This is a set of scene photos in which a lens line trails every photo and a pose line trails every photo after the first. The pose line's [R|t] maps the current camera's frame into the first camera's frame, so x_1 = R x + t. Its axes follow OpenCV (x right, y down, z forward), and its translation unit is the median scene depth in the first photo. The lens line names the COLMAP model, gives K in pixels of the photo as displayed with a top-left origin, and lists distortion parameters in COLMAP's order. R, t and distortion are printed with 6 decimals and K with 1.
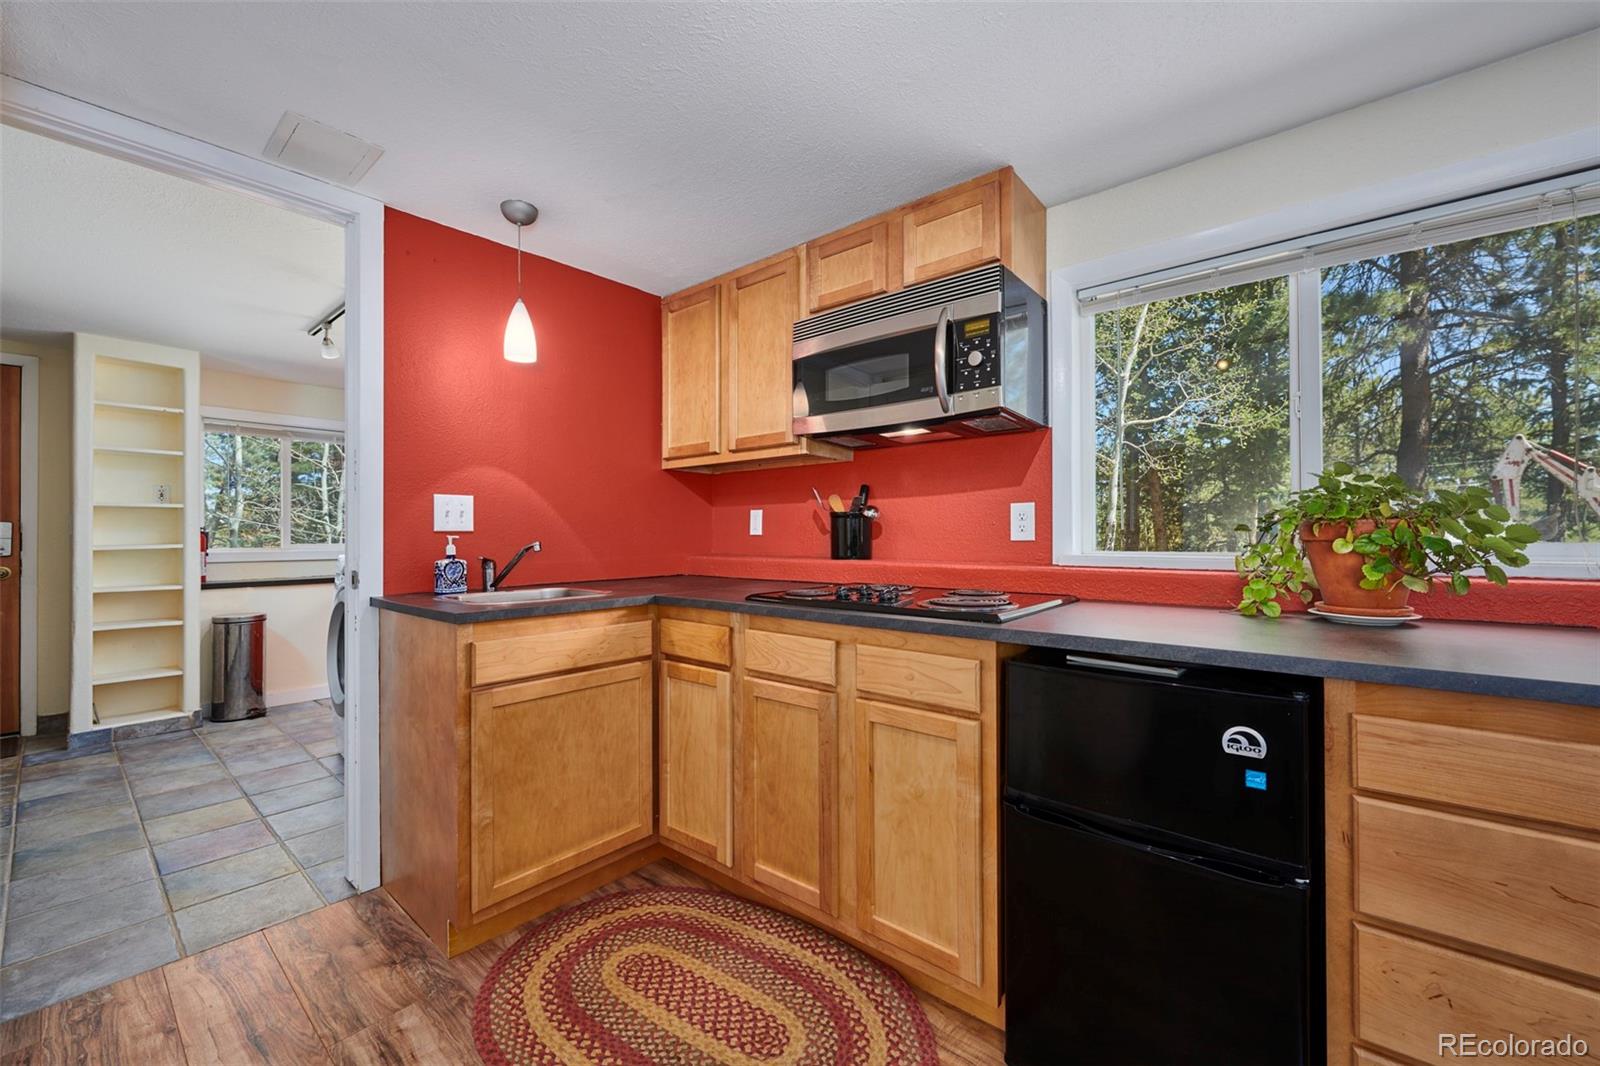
lens RADIAL K [[629.3, 0, 813.6], [0, 629.3, 531.0], [0, 0, 1]] dist [-0.003563, -0.000008]
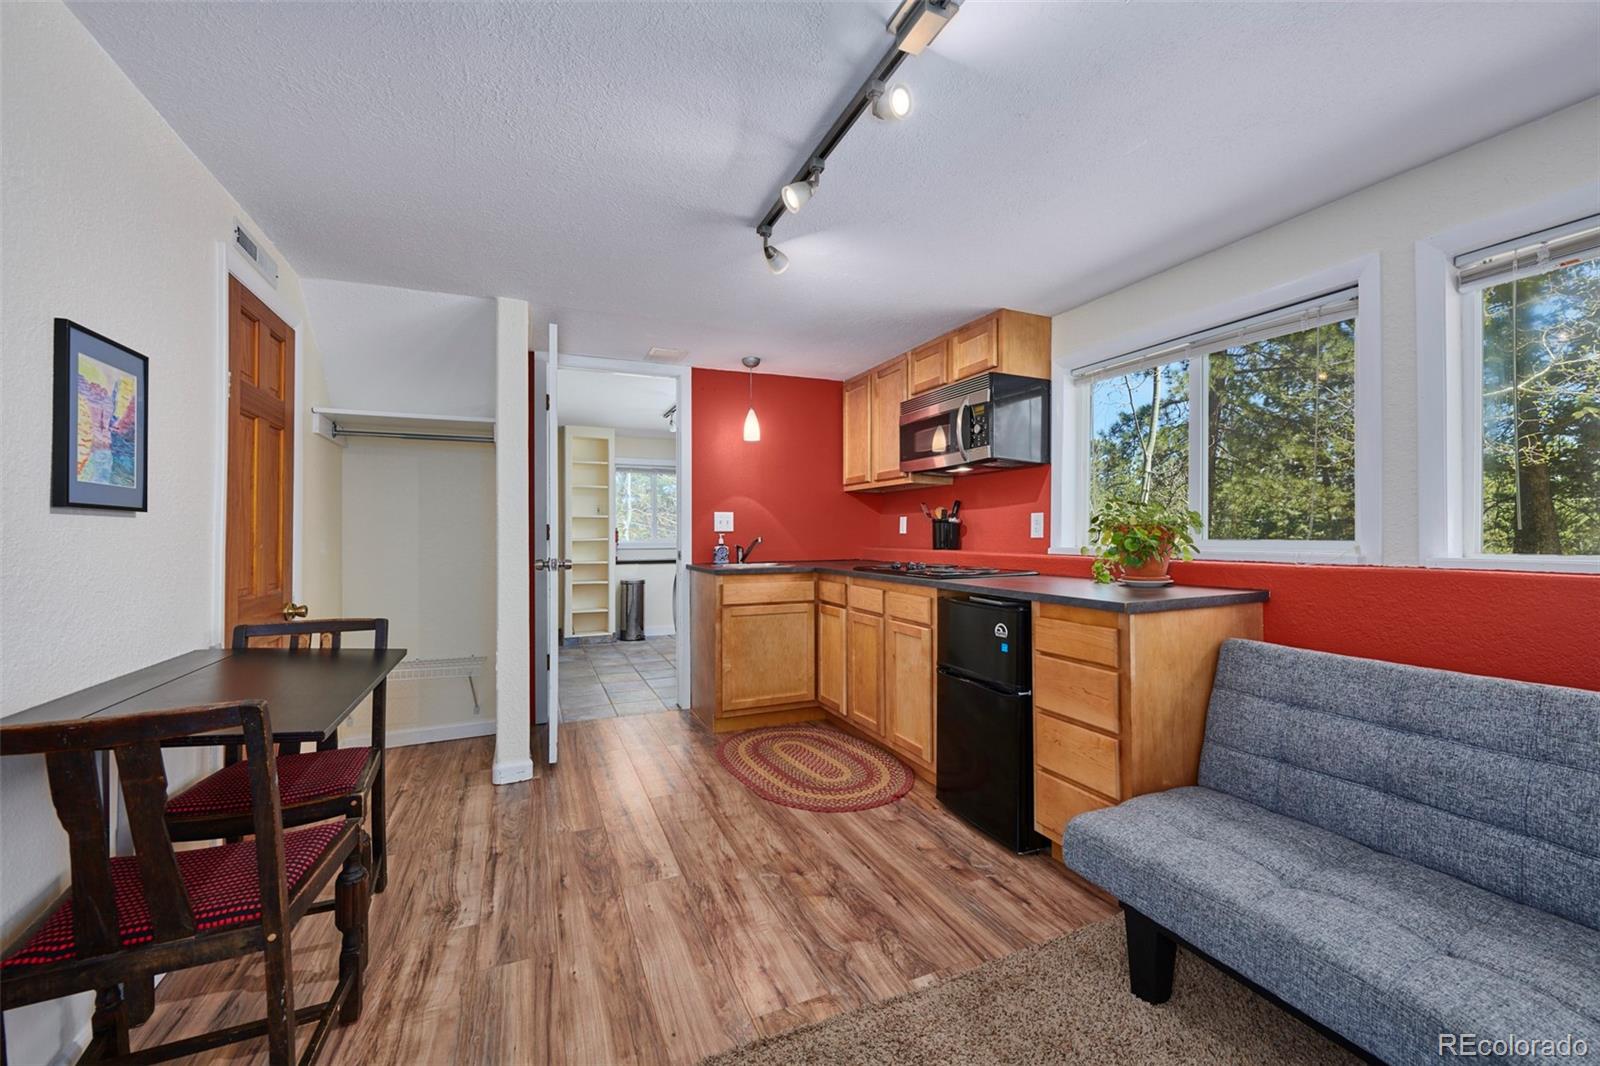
lens RADIAL K [[629.3, 0, 813.6], [0, 629.3, 531.0], [0, 0, 1]] dist [-0.003563, -0.000008]
pose [[0.898985, 0.000439, -0.437979, 0.534229], [0.000897, 0.999996, 0.002844, -0.006564], [0.437978, -0.002949, 0.898981, -0.622627]]
